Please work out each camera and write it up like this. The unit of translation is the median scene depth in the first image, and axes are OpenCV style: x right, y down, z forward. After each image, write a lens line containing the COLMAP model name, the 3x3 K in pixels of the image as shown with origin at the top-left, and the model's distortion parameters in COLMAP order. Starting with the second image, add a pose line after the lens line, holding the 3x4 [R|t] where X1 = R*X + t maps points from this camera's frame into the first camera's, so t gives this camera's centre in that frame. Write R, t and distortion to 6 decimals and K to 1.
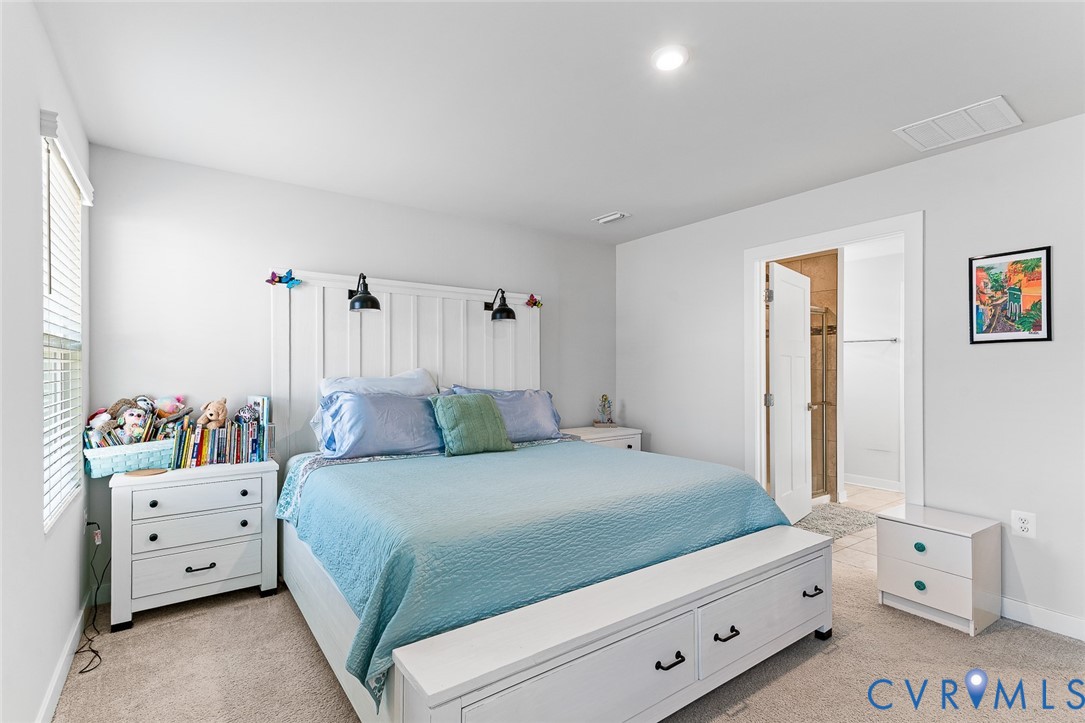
lens RADIAL K [[578.2, 0, 541.0], [0, 578.2, 368.1], [0, 0, 1]] dist [0.127283, -0.000105]
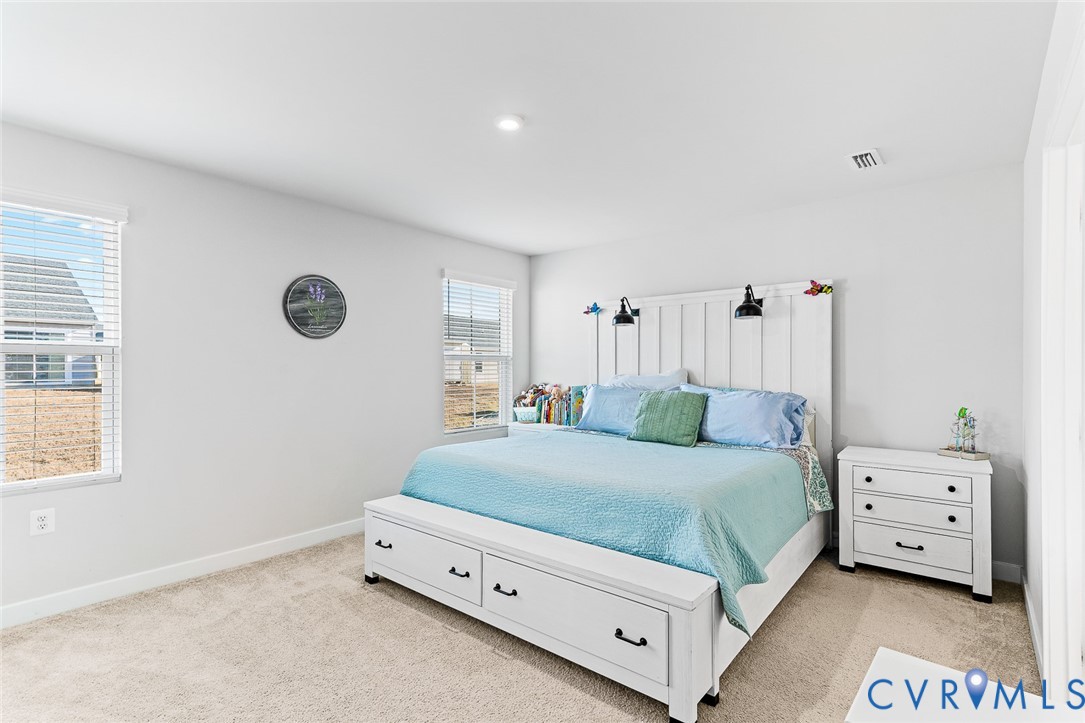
lens RADIAL K [[518.3, 0, 548.6], [0, 518.3, 367.4], [0, 0, 1]] dist [0.016181, -0.000053]
pose [[0.320053, -0.002660, -0.947396, 0.143065], [0.006069, 0.999981, -0.000757, -0.000306], [0.947380, -0.005507, 0.320063, 0.084460]]
